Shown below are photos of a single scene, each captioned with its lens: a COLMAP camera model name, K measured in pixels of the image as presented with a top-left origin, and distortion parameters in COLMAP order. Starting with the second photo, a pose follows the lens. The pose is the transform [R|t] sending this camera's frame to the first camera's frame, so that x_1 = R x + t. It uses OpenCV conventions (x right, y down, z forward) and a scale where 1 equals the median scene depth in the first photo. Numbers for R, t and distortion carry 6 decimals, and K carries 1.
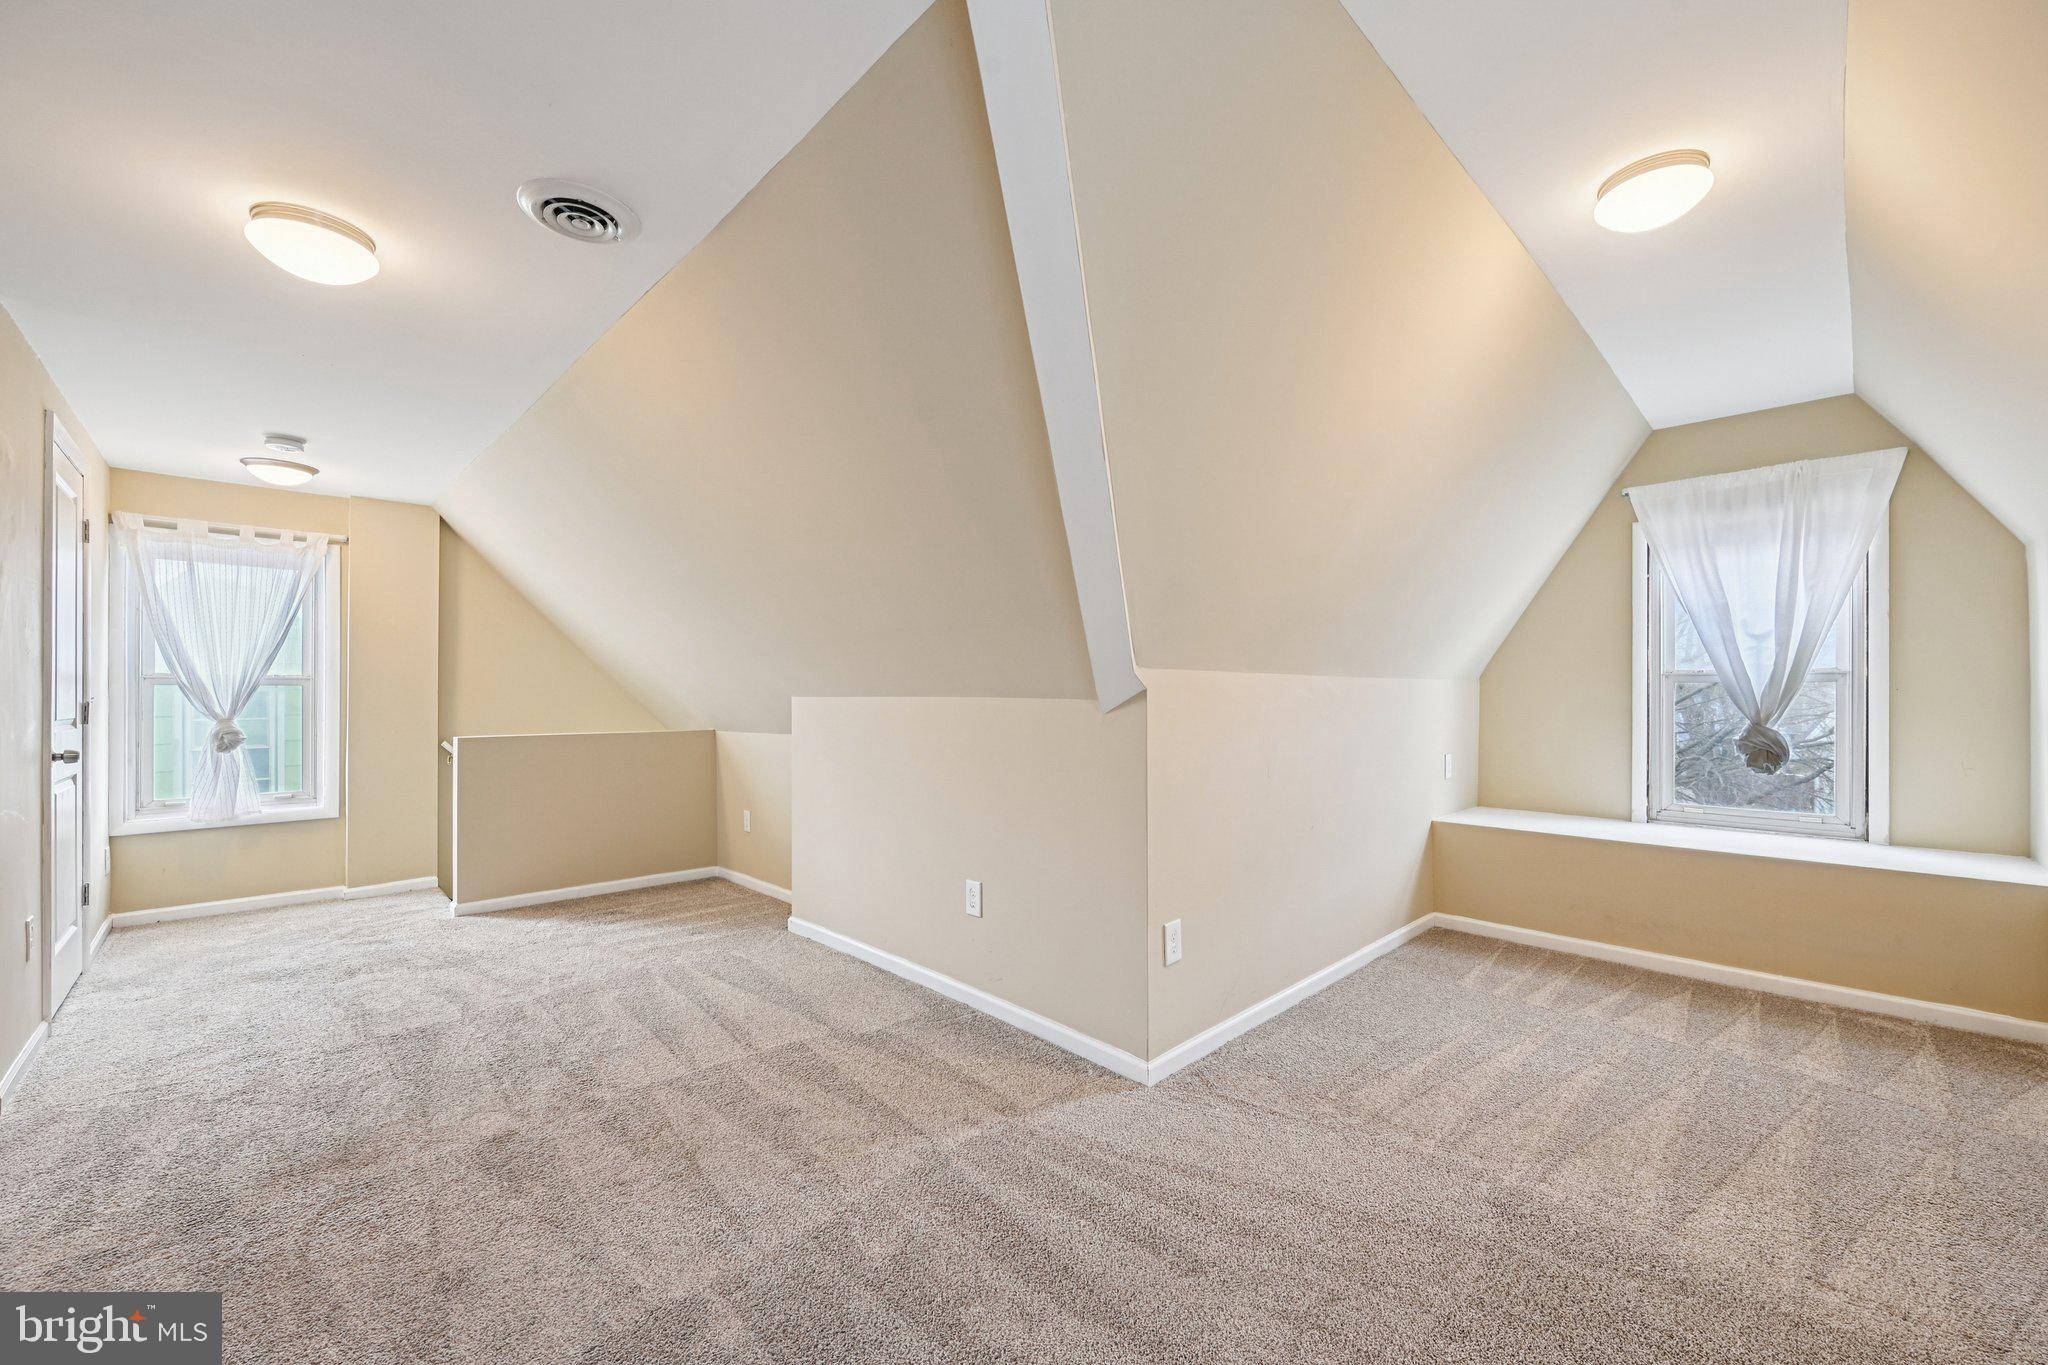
lens RADIAL K [[805.2, 0, 1023.7], [0, 805.2, 692.3], [0, 0, 1]] dist [-0.003346, 0.000447]
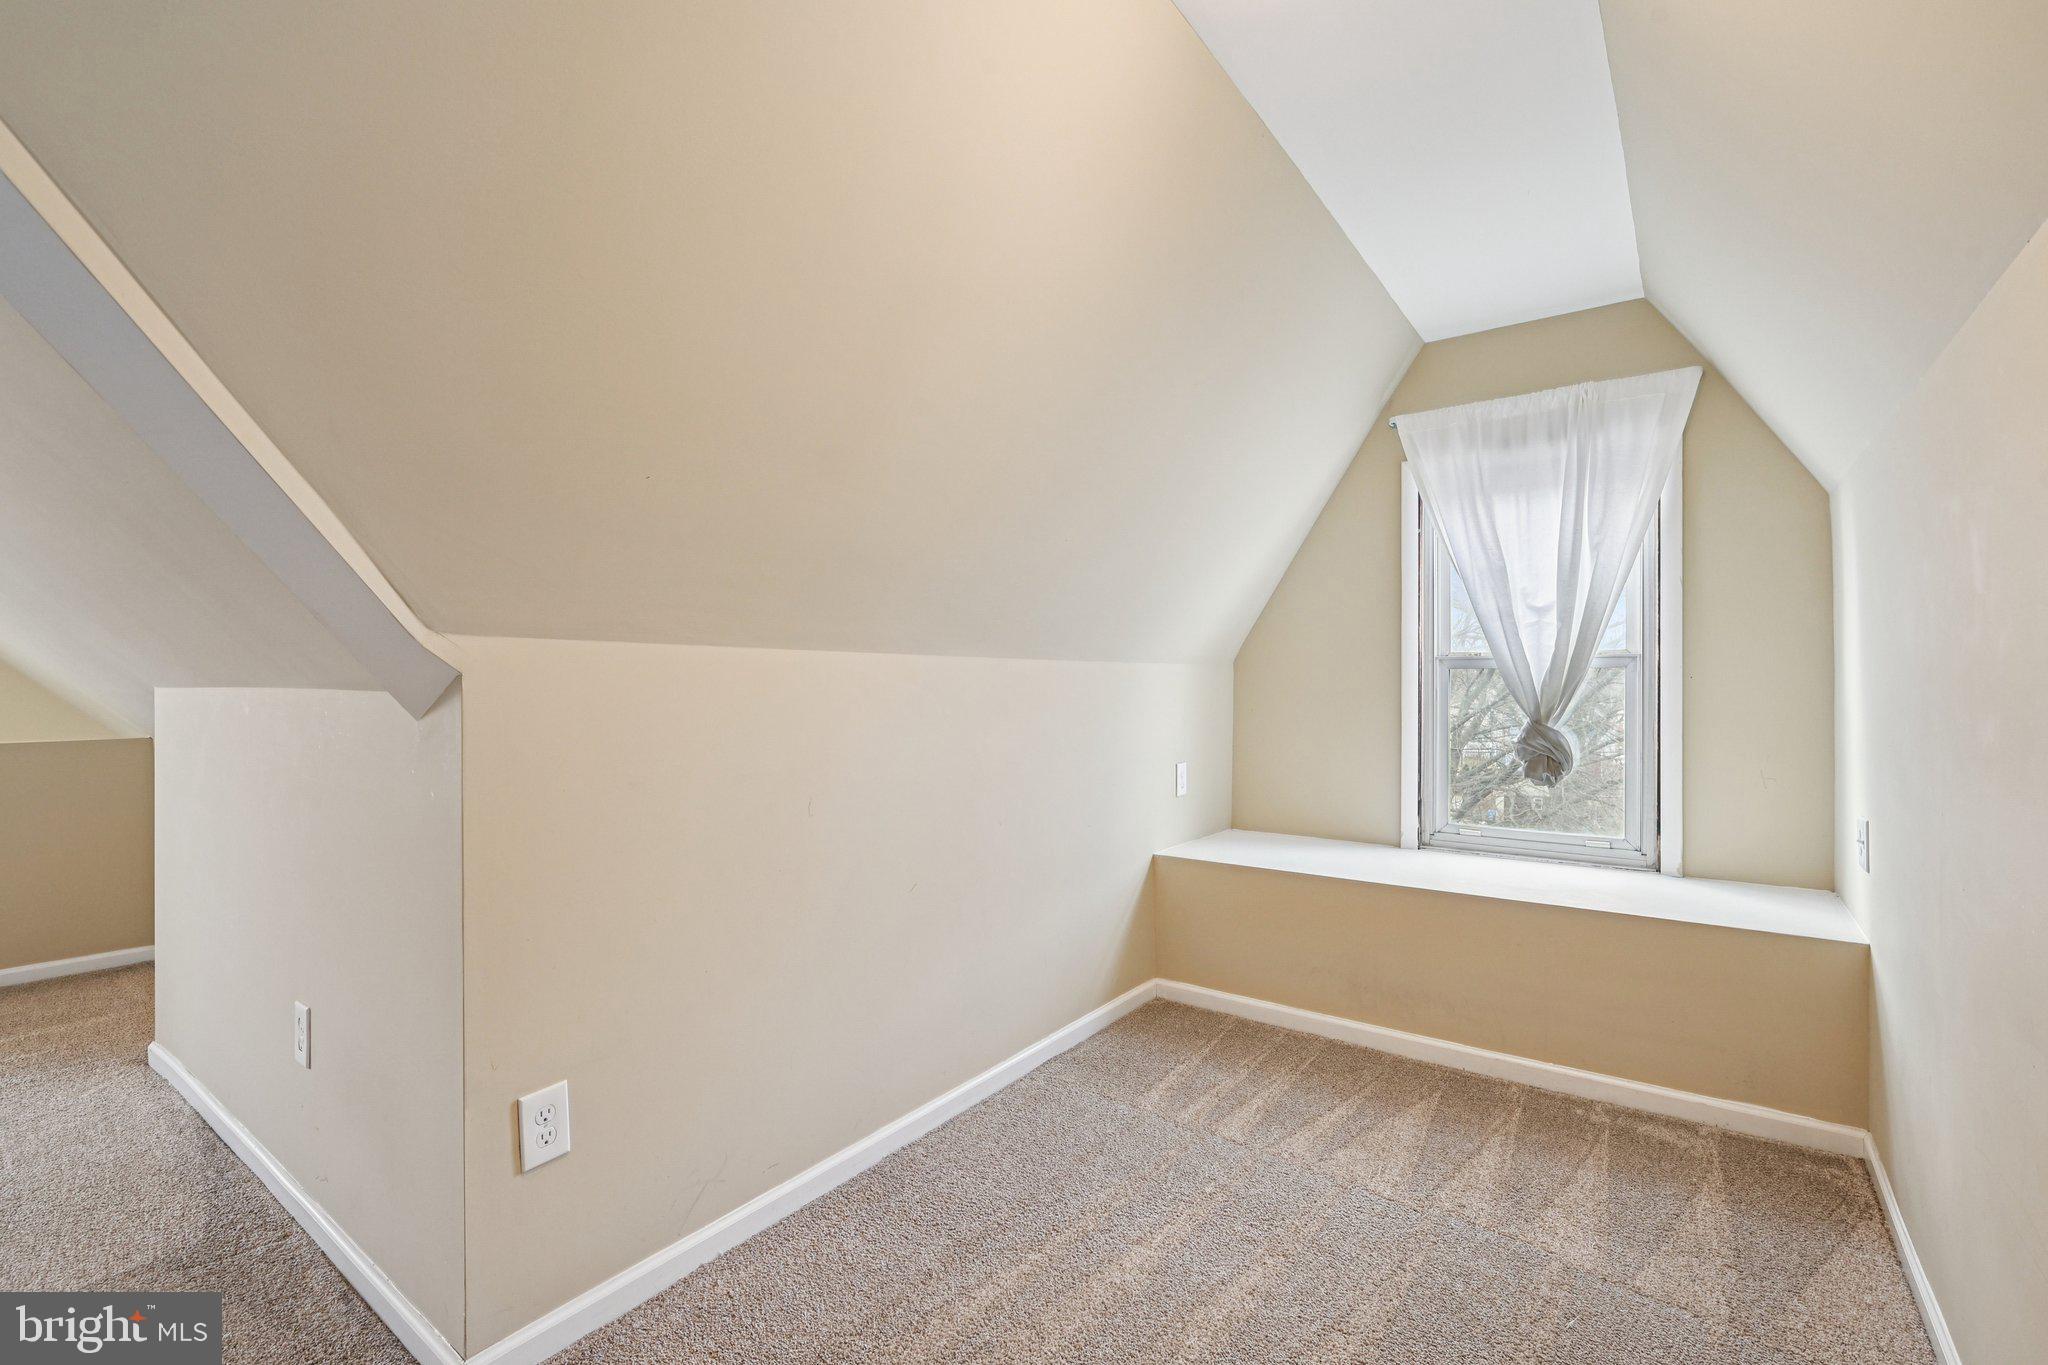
lens RADIAL K [[904.1, 0, 1023.3], [0, 904.1, 680.2], [0, 0, 1]] dist [0.002674, -0.001827]
pose [[0.986185, 0.001496, 0.165641, 0.295607], [-0.001283, 0.999998, -0.001396, 0.000926], [-0.165643, 0.001165, 0.986185, 0.234095]]
